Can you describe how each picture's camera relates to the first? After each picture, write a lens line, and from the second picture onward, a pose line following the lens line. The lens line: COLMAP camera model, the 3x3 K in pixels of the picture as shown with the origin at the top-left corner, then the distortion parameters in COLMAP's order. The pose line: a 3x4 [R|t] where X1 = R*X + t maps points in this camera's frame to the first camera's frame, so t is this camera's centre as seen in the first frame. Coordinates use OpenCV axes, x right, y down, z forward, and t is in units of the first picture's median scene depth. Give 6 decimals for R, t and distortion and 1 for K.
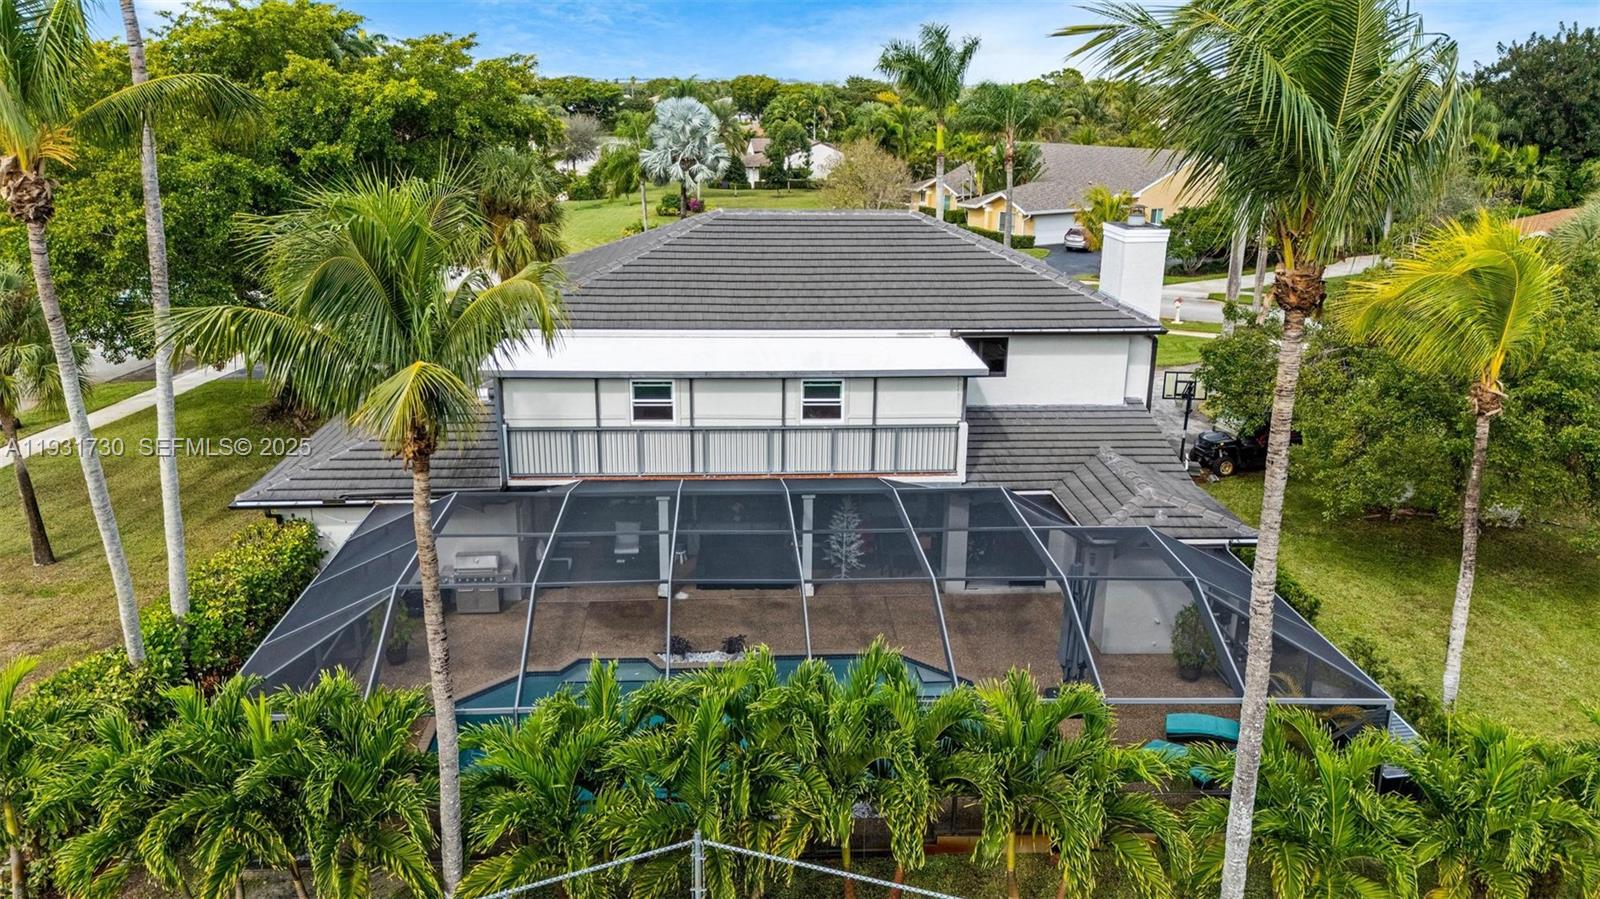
lens RADIAL K [[1157.0, 0, 794.8], [0, 1157.0, 452.3], [0, 0, 1]] dist [0.059319, -0.058282]
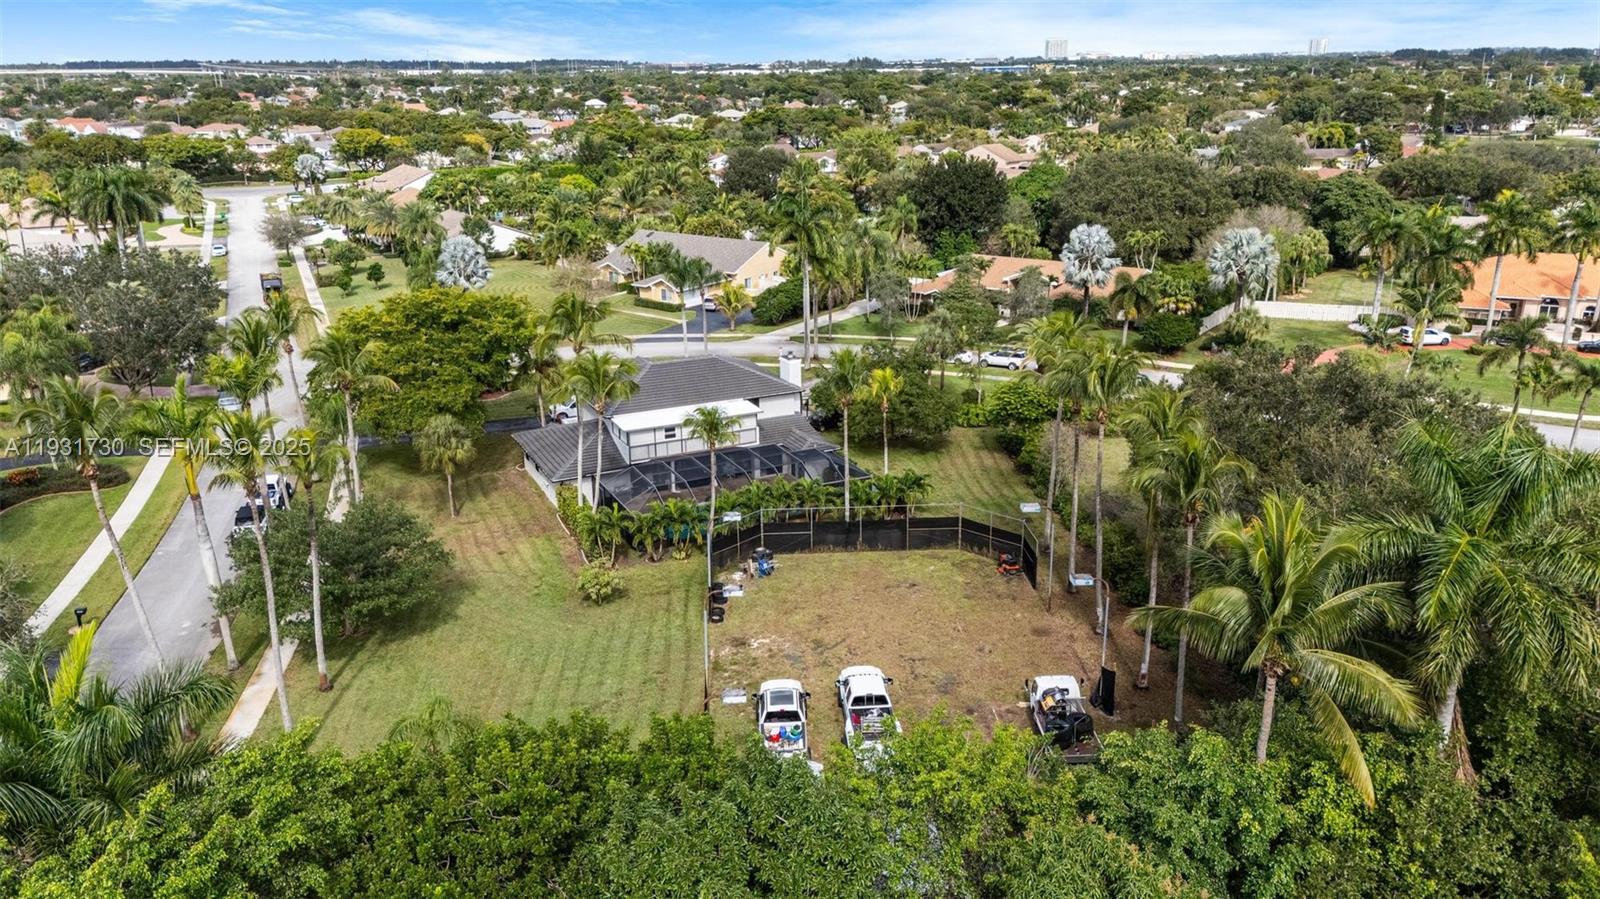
lens RADIAL K [[1163.4, 0, 775.1], [0, 1163.4, 444.0], [0, 0, 1]] dist [0.042136, -0.003178]
pose [[0.929170, -0.136082, 0.343692, -0.980528], [0.131752, 0.990627, 0.036039, -0.091611], [-0.345375, 0.011796, 0.938391, -2.212856]]
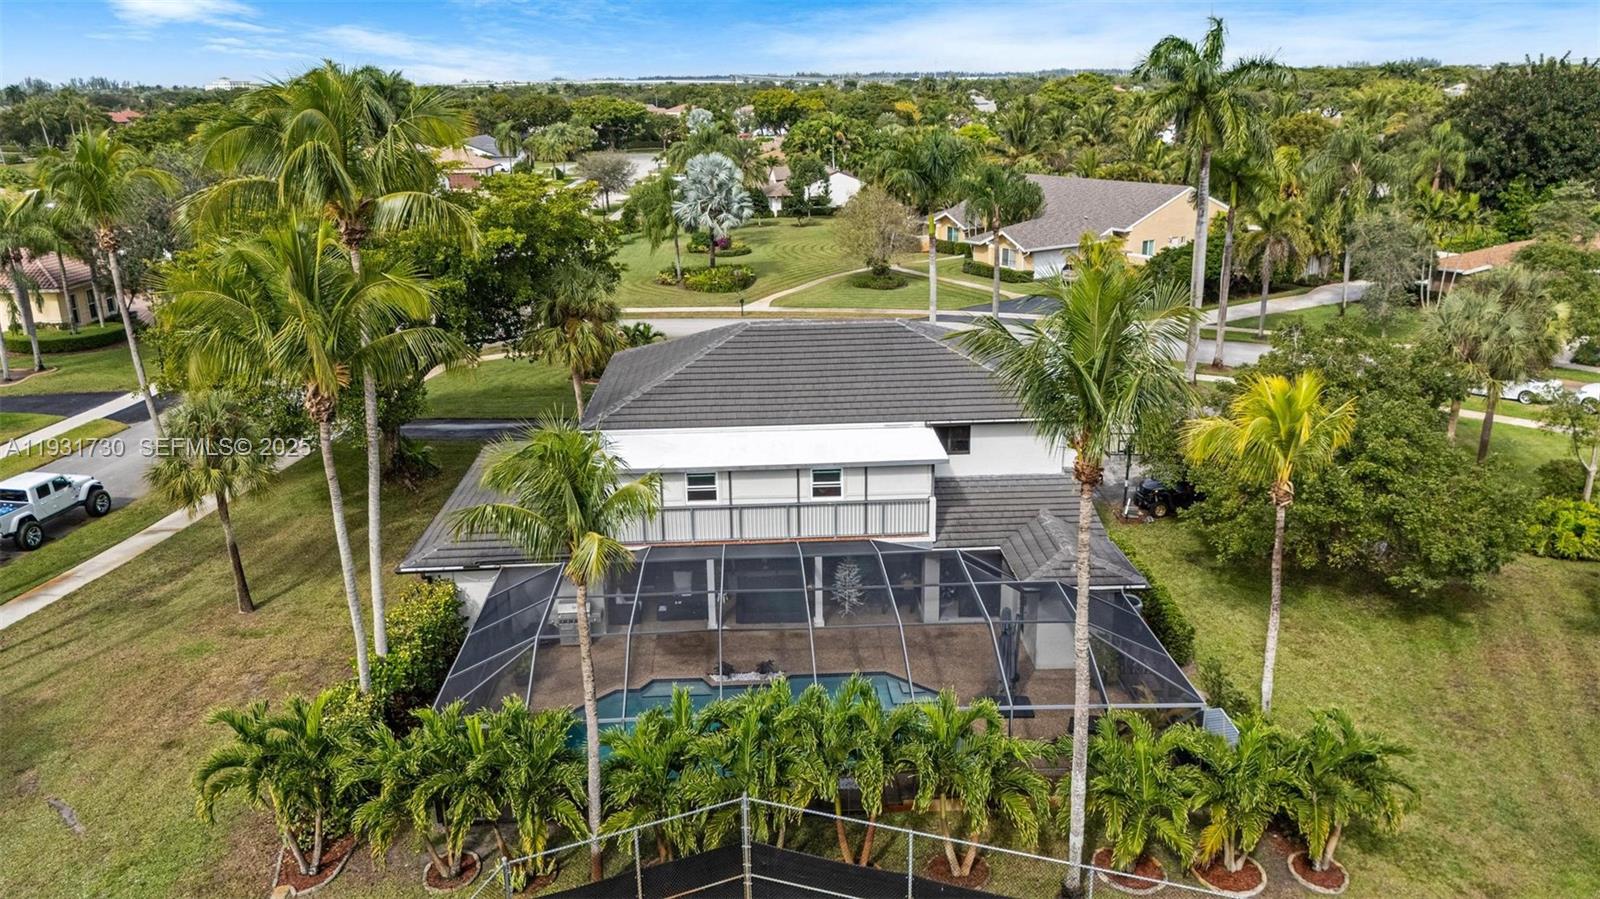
lens RADIAL K [[1157.0, 0, 794.8], [0, 1157.0, 452.3], [0, 0, 1]] dist [0.059319, -0.058282]
pose [[0.999468, -0.020529, -0.025343, 0.021117], [0.020656, 0.999775, 0.004746, -0.087400], [0.025240, -0.005267, 0.999668, -0.342113]]
